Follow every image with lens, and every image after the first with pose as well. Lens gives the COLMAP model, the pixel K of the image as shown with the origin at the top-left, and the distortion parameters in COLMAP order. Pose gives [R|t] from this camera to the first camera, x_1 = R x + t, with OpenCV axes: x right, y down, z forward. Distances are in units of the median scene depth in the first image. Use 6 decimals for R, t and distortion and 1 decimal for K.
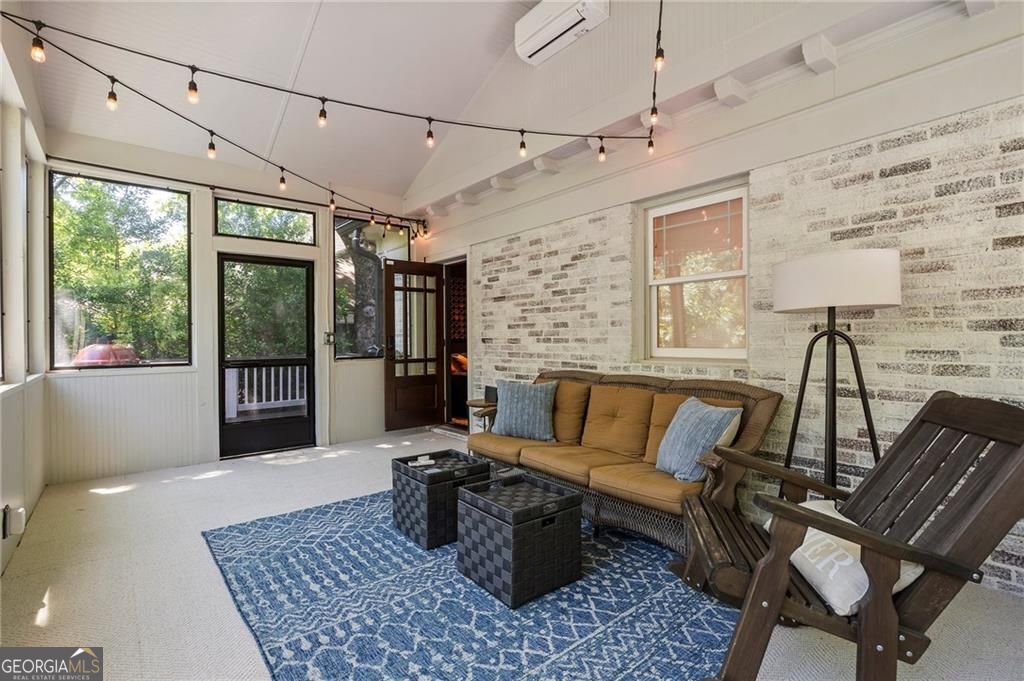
lens RADIAL K [[479.2, 0, 507.2], [0, 479.2, 336.3], [0, 0, 1]] dist [-0.000640, 0.000443]
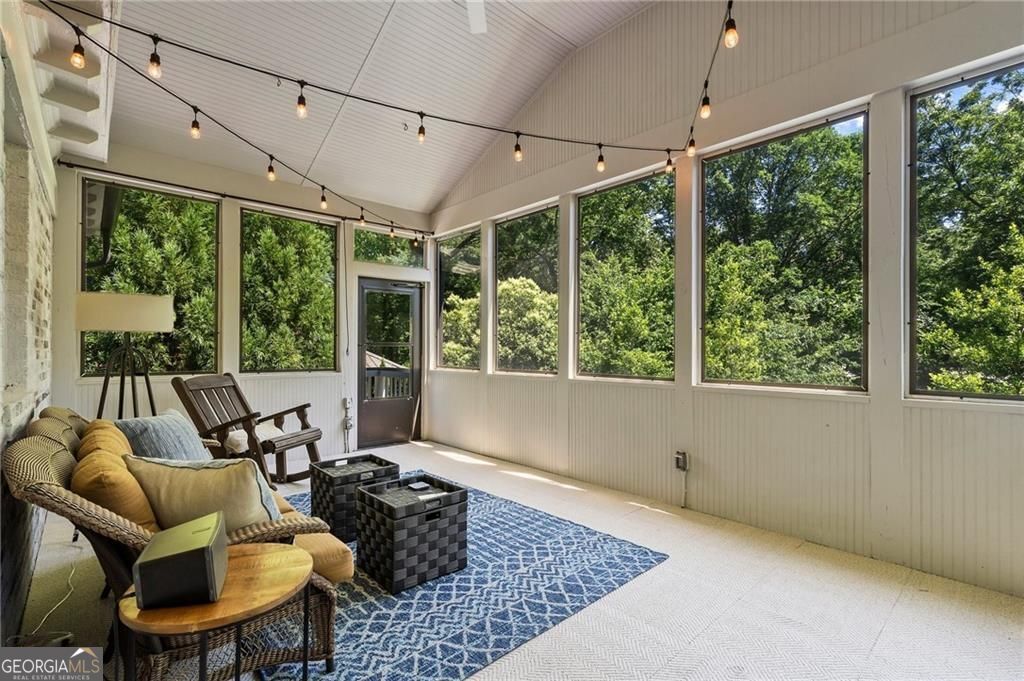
lens RADIAL K [[471.4, 0, 510.0], [0, 471.4, 346.7], [0, 0, 1]] dist [-0.001504, 0.000573]
pose [[-0.998639, 0.004958, -0.051913, -0.287838], [0.005347, 0.999959, -0.007354, 0.003455], [0.051875, -0.007622, -0.998625, 1.955712]]
